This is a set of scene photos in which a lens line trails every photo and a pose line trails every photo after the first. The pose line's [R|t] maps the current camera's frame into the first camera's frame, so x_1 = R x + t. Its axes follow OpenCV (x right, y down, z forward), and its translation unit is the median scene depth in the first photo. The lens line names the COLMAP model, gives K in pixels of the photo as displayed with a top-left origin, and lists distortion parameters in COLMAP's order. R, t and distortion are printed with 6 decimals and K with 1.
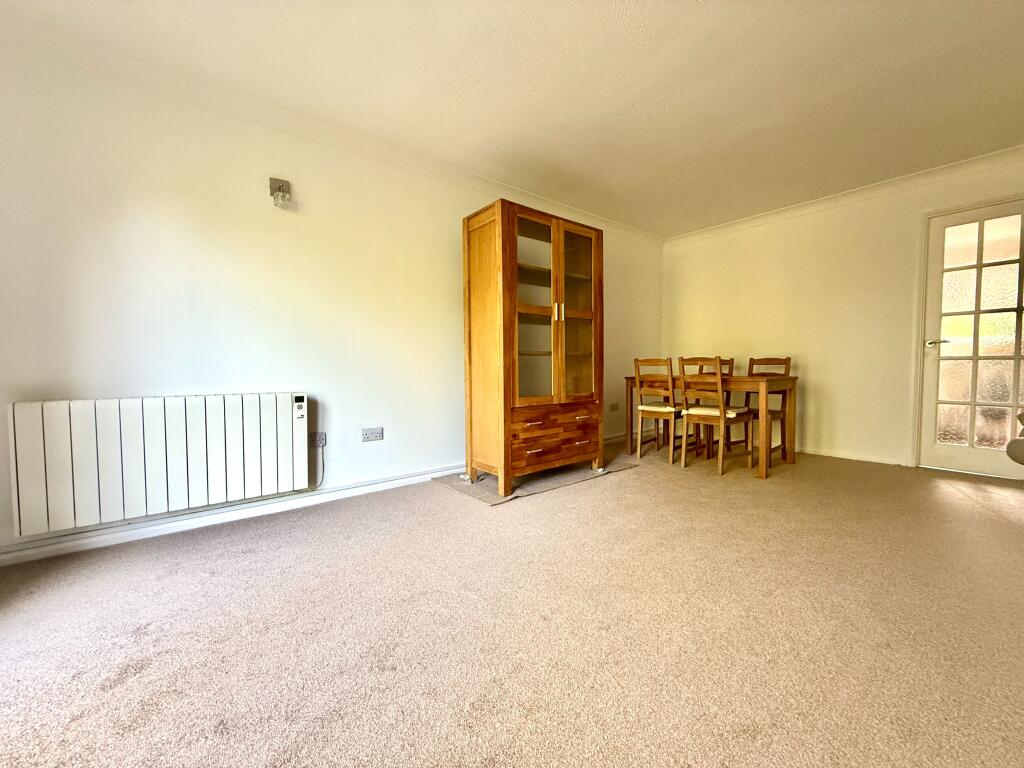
lens RADIAL K [[404.7, 0, 517.2], [0, 404.7, 379.2], [0, 0, 1]] dist [0.002870, 0.000301]
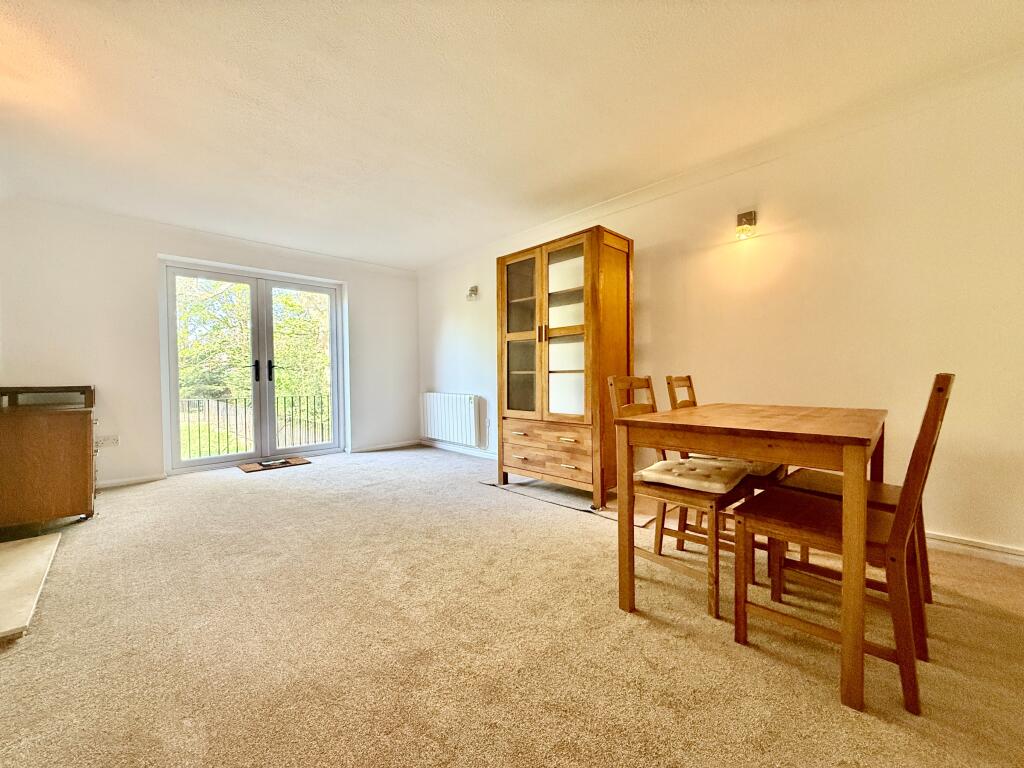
lens RADIAL K [[404.7, 0, 515.8], [0, 404.7, 386.8], [0, 0, 1]] dist [0.002870, 0.000301]
pose [[0.107488, 0.030121, -0.993750, 1.184822], [-0.027164, 0.999257, 0.027349, -0.056318], [0.993835, 0.024054, 0.108226, 0.848475]]
